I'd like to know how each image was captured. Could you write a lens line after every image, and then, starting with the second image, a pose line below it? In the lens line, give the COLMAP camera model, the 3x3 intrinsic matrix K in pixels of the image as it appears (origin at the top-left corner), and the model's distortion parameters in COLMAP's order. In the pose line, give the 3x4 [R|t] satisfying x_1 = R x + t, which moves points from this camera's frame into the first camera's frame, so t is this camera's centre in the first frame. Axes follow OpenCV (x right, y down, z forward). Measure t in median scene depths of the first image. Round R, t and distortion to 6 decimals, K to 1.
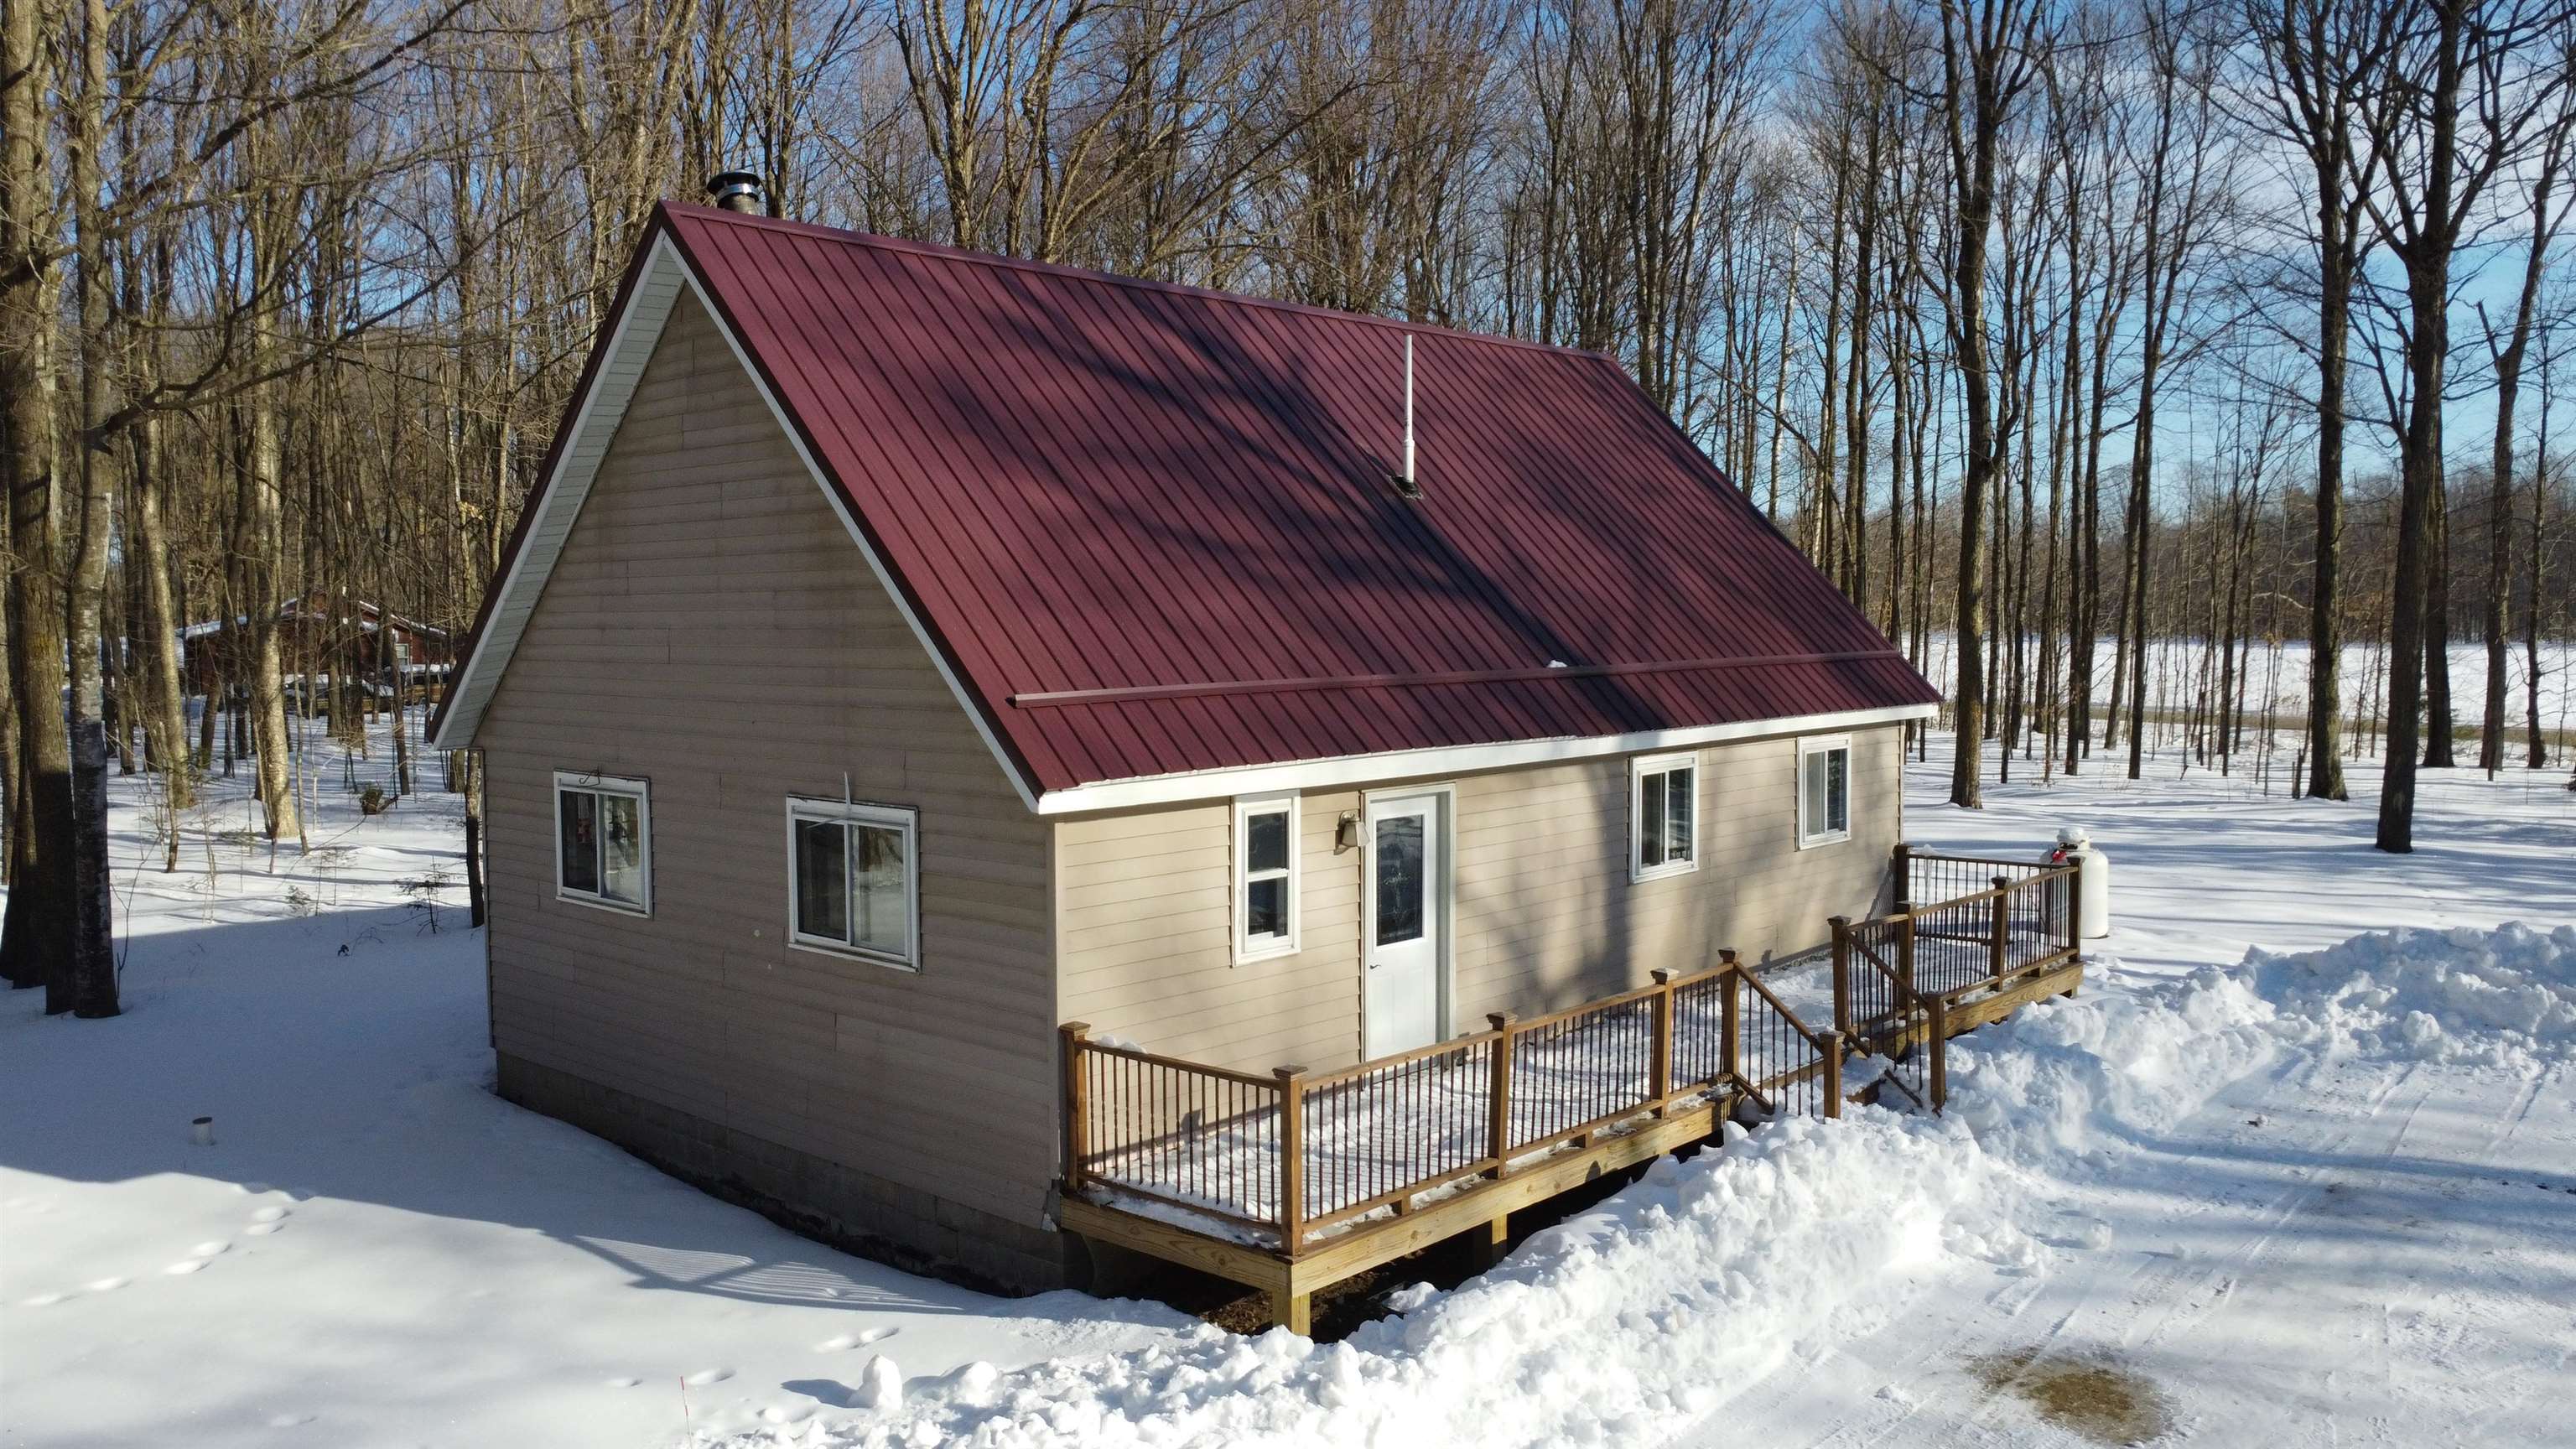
lens RADIAL K [[1912.9, 0, 1281.8], [0, 1912.9, 731.8], [0, 0, 1]] dist [-0.001572, 0.001083]
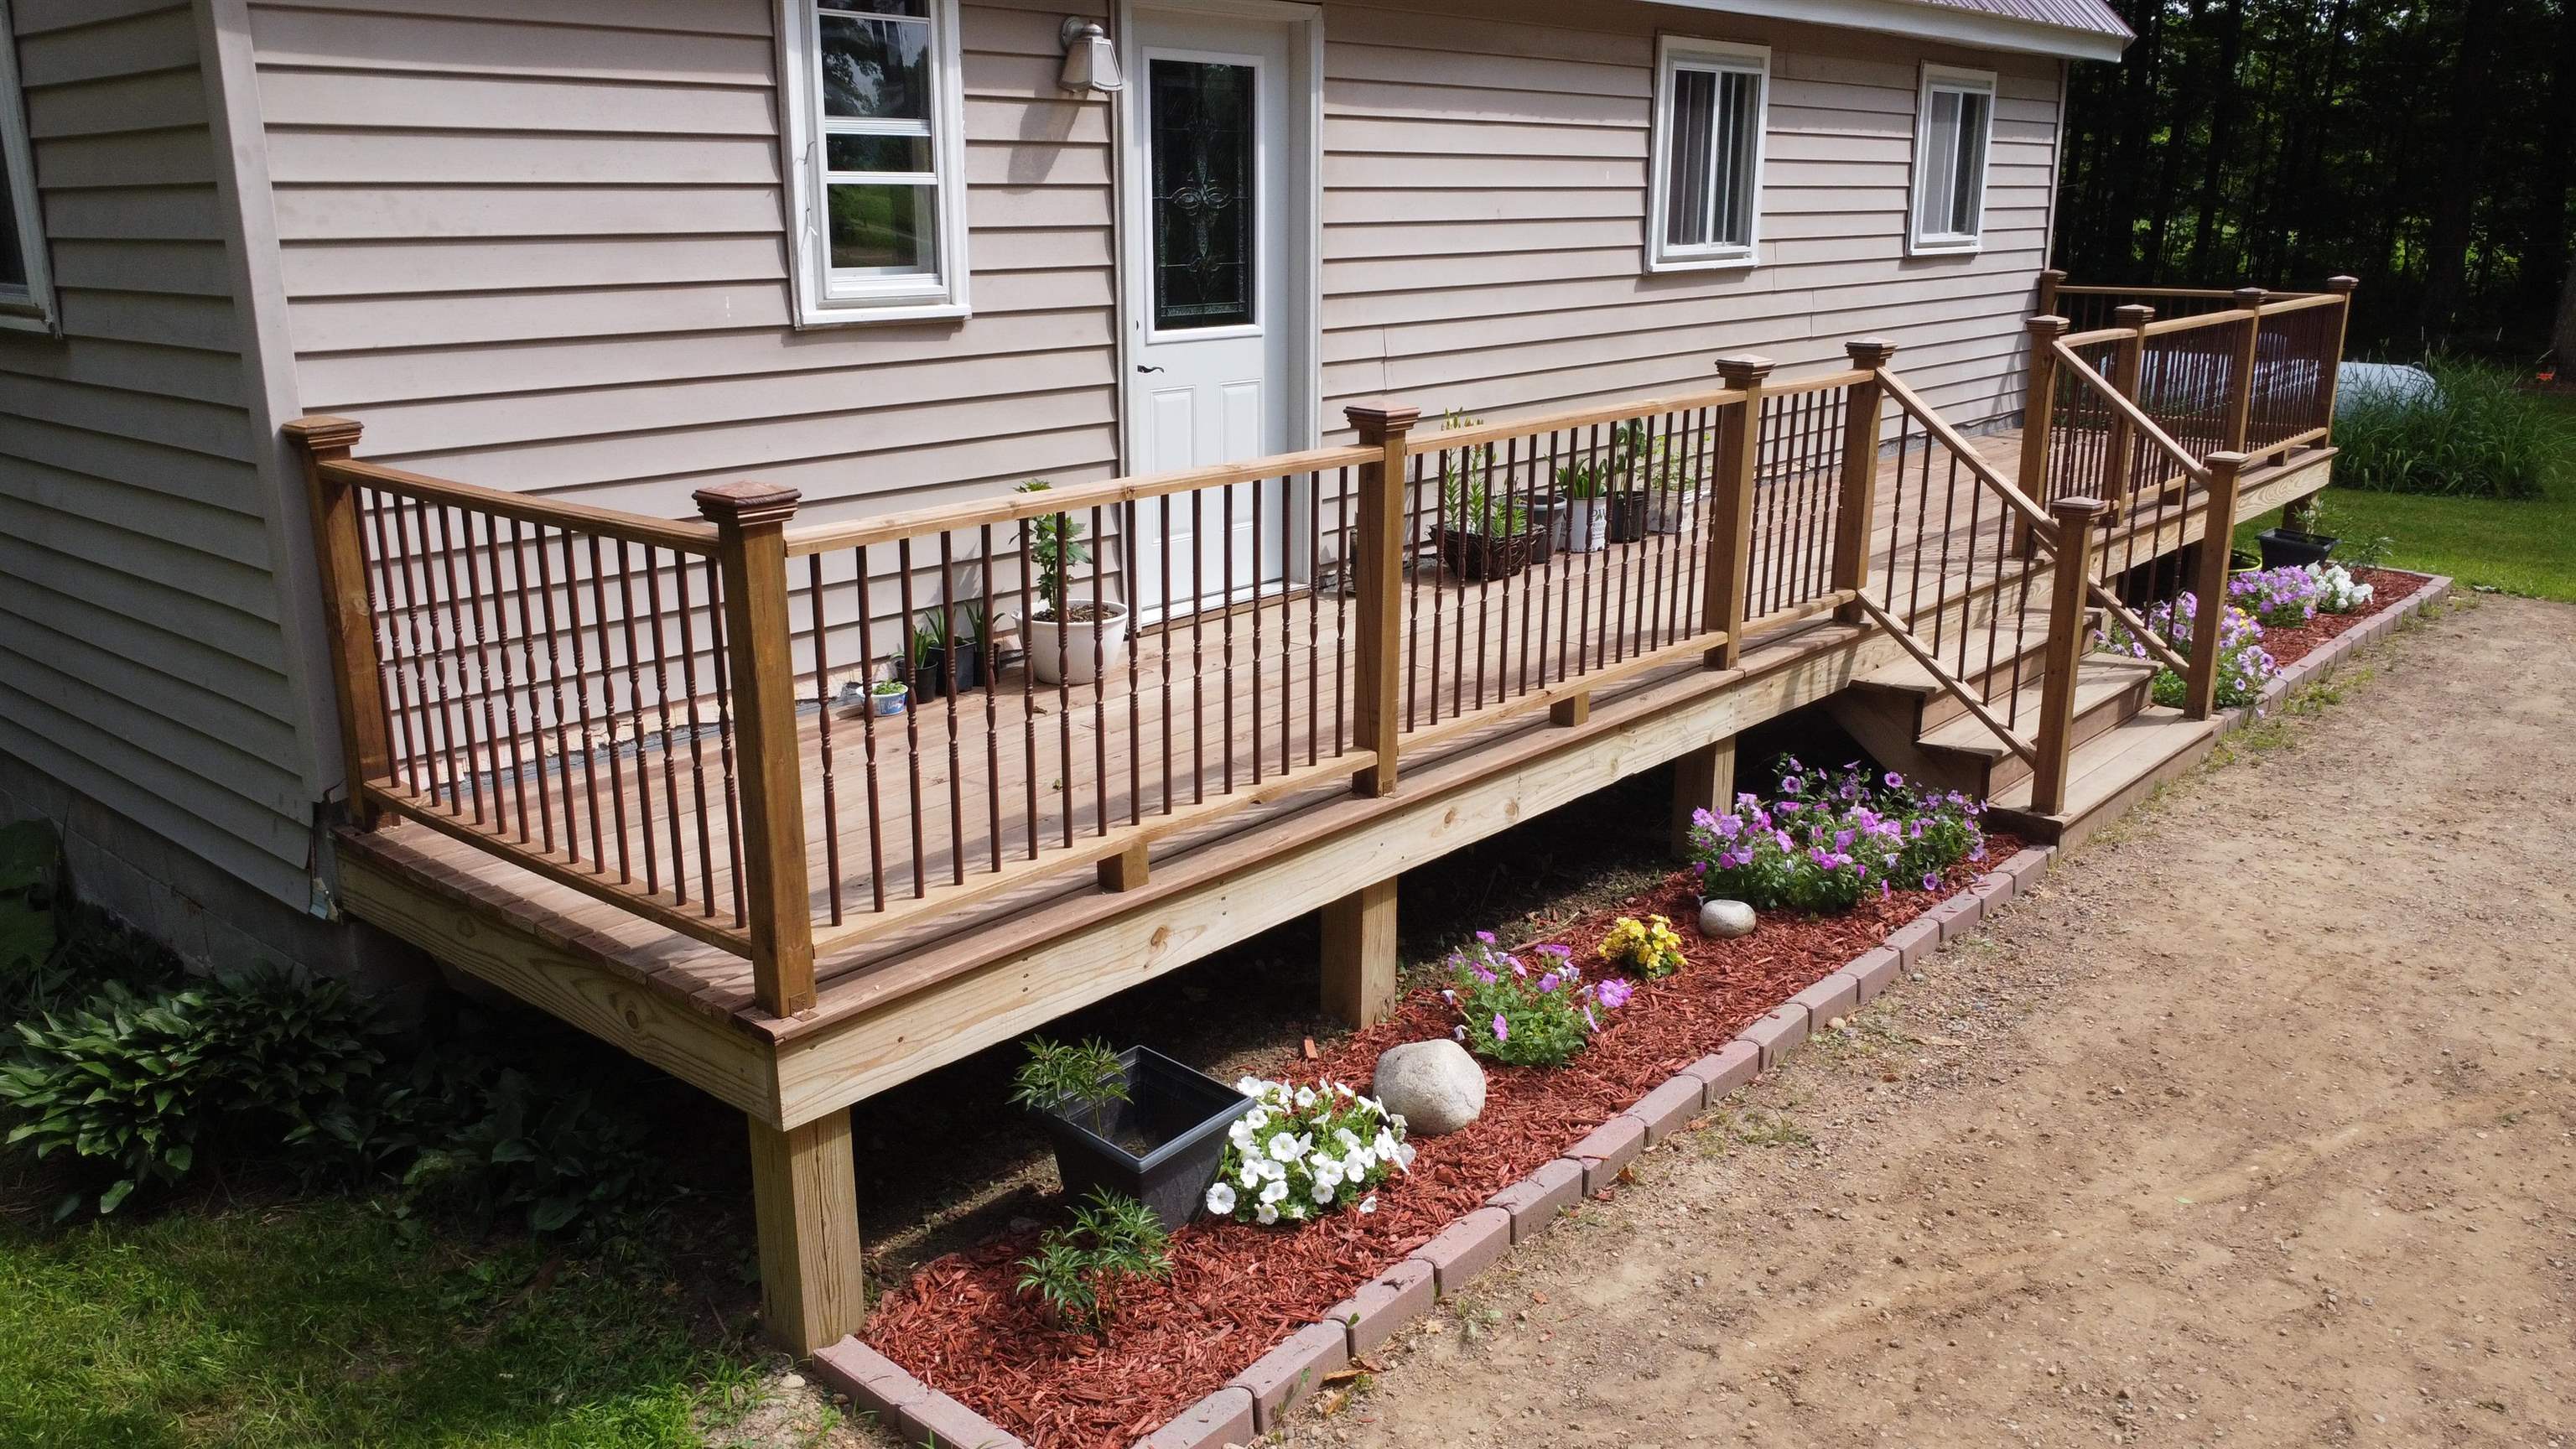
lens RADIAL K [[1912.9, 0, 1281.8], [0, 1912.9, 731.8], [0, 0, 1]] dist [-0.001572, 0.001083]
pose [[0.999529, 0.001784, 0.030647, 0.068004], [-0.008124, 0.978088, 0.208031, 0.110855], [-0.029604, -0.208182, 0.977642, 0.501559]]
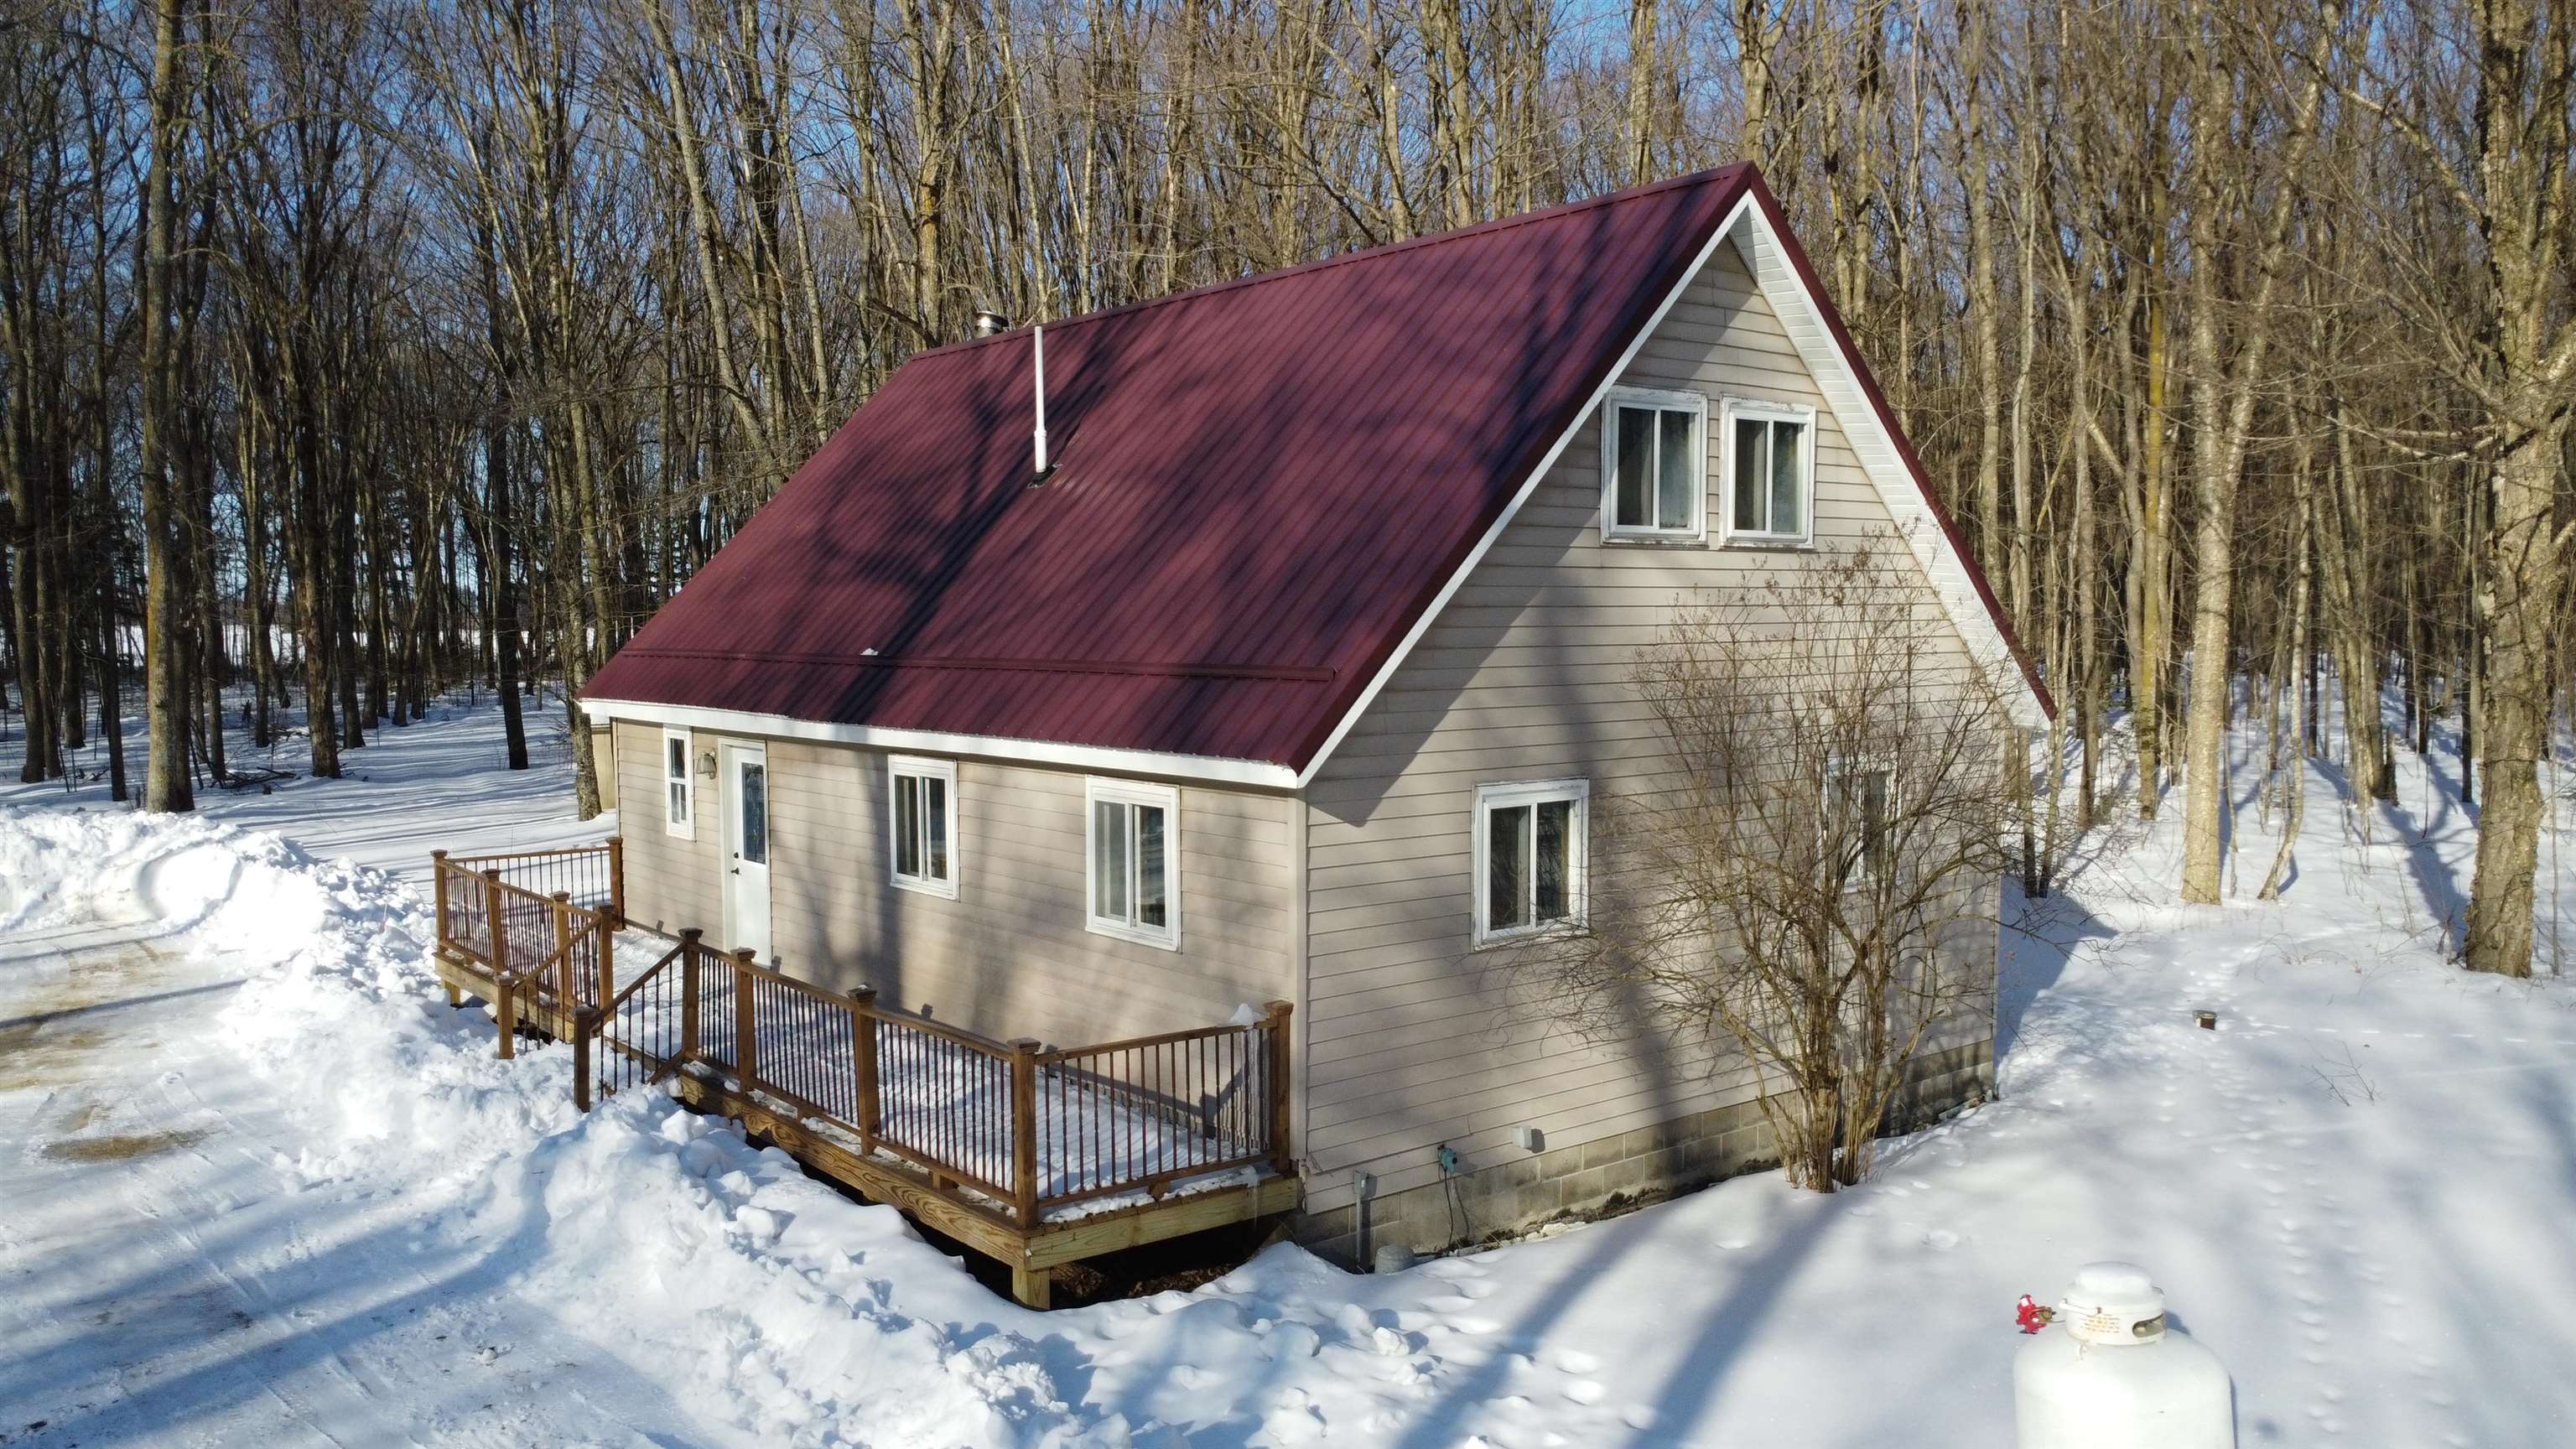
lens RADIAL K [[1912.9, 0, 1281.8], [0, 1912.9, 731.8], [0, 0, 1]] dist [-0.001572, 0.001083]
pose [[-0.138649, 0.070865, -0.987803, 1.286573], [-0.058901, 0.995081, 0.079654, -0.099698], [0.988588, 0.069226, -0.133793, 1.544674]]
